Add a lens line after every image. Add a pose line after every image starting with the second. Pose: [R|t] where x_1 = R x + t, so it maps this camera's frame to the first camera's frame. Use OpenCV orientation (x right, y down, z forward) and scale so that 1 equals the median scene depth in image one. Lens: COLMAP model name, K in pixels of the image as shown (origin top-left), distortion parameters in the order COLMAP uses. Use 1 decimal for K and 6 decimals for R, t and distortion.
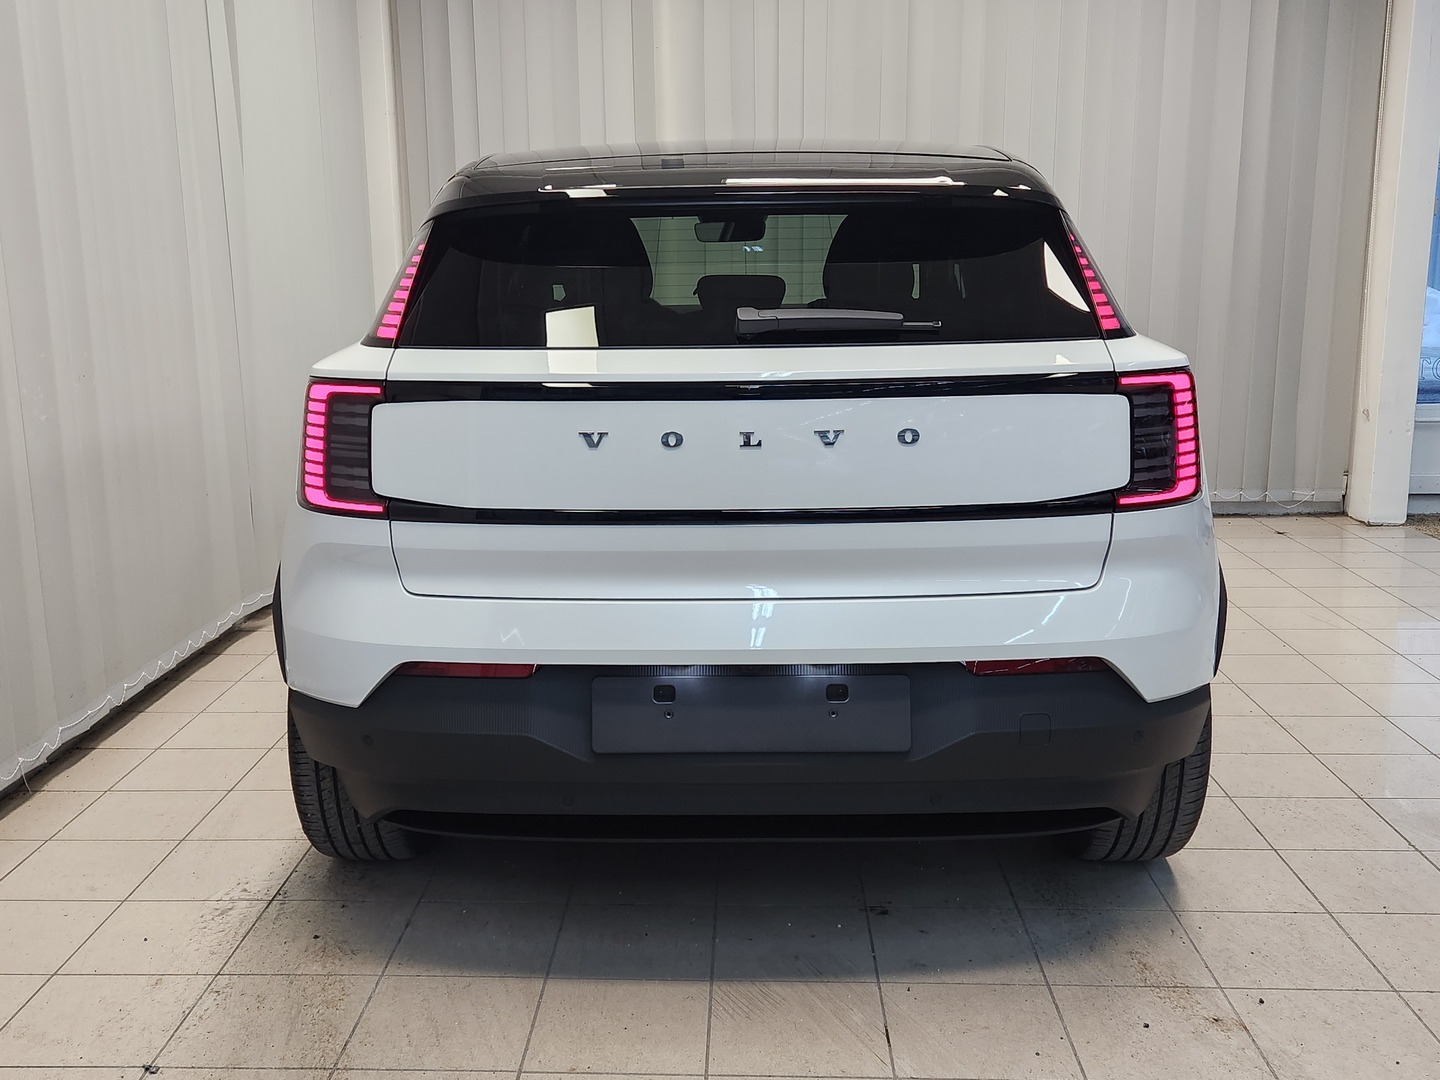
lens RADIAL K [[1181.8, 0, 720.0], [0, 1181.8, 540.0], [0, 0, 1]] dist [0.074626, -0.078776]
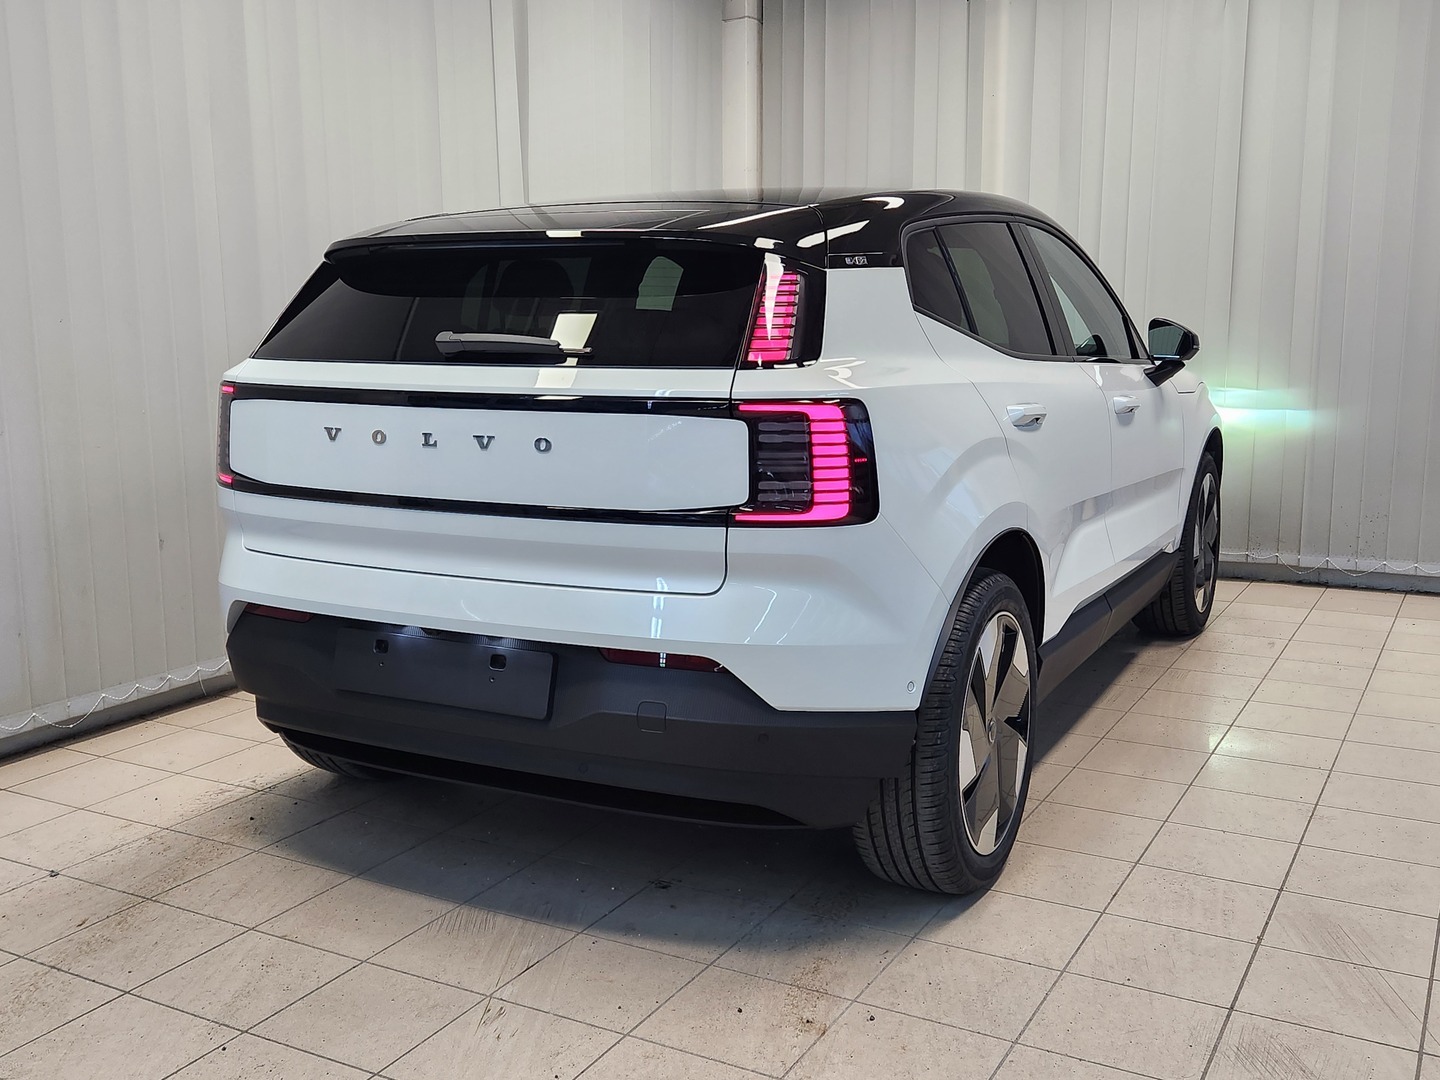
lens RADIAL K [[1181.8, 0, 720.0], [0, 1181.8, 540.0], [0, 0, 1]] dist [0.074626, -0.078776]
pose [[0.924497, 0.085892, -0.371385, 0.676401], [-0.093937, 0.995572, -0.003587, -0.006264], [0.369433, 0.038203, 0.928472, -0.008366]]
